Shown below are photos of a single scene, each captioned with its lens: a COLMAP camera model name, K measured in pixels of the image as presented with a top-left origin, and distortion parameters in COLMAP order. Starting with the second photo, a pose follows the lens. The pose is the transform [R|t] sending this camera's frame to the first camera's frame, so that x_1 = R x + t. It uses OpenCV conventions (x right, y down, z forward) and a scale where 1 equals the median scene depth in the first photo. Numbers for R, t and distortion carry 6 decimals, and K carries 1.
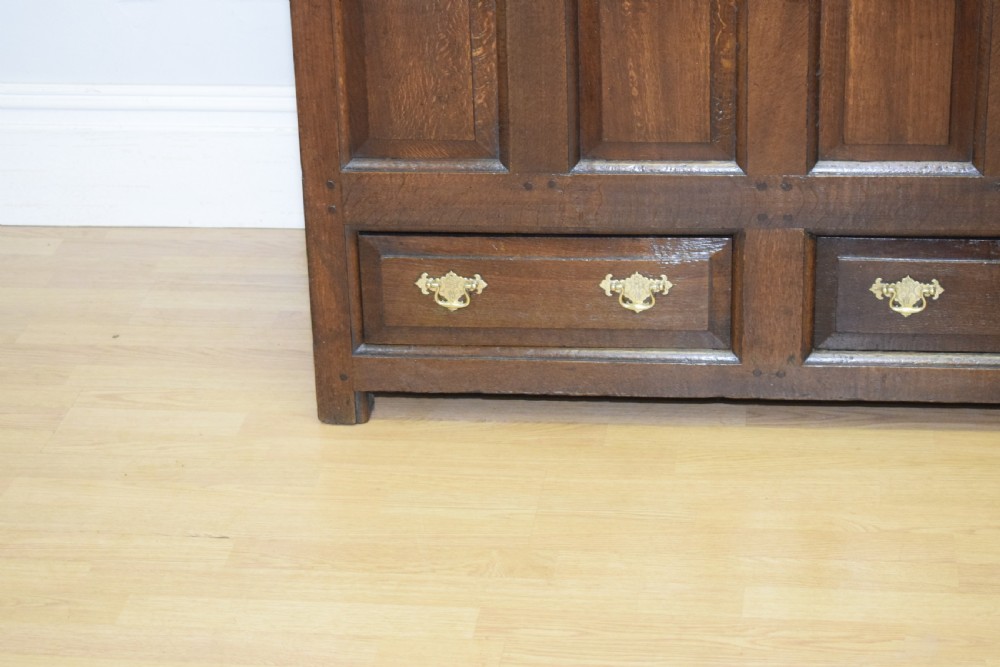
lens RADIAL K [[2286.9, 0, 500.0], [0, 2286.9, 333.5], [0, 0, 1]] dist [-0.032617, 0.016567]
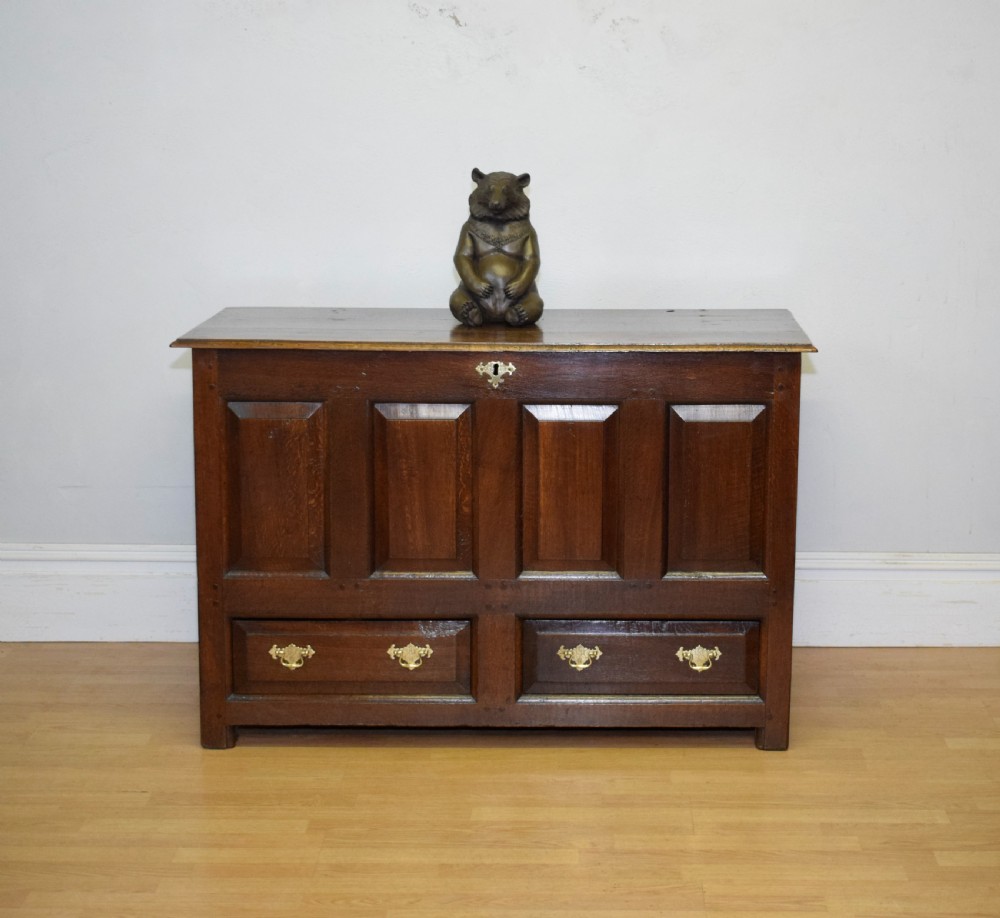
lens RADIAL K [[2145.6, 0, 588.6], [0, 2145.6, 459.2], [0, 0, 1]] dist [-0.006008, 0.070599]
pose [[0.991827, 0.016964, 0.126453, -0.007914], [0.011649, 0.974940, -0.222161, 0.181621], [-0.127053, 0.221819, 0.966775, -0.481920]]
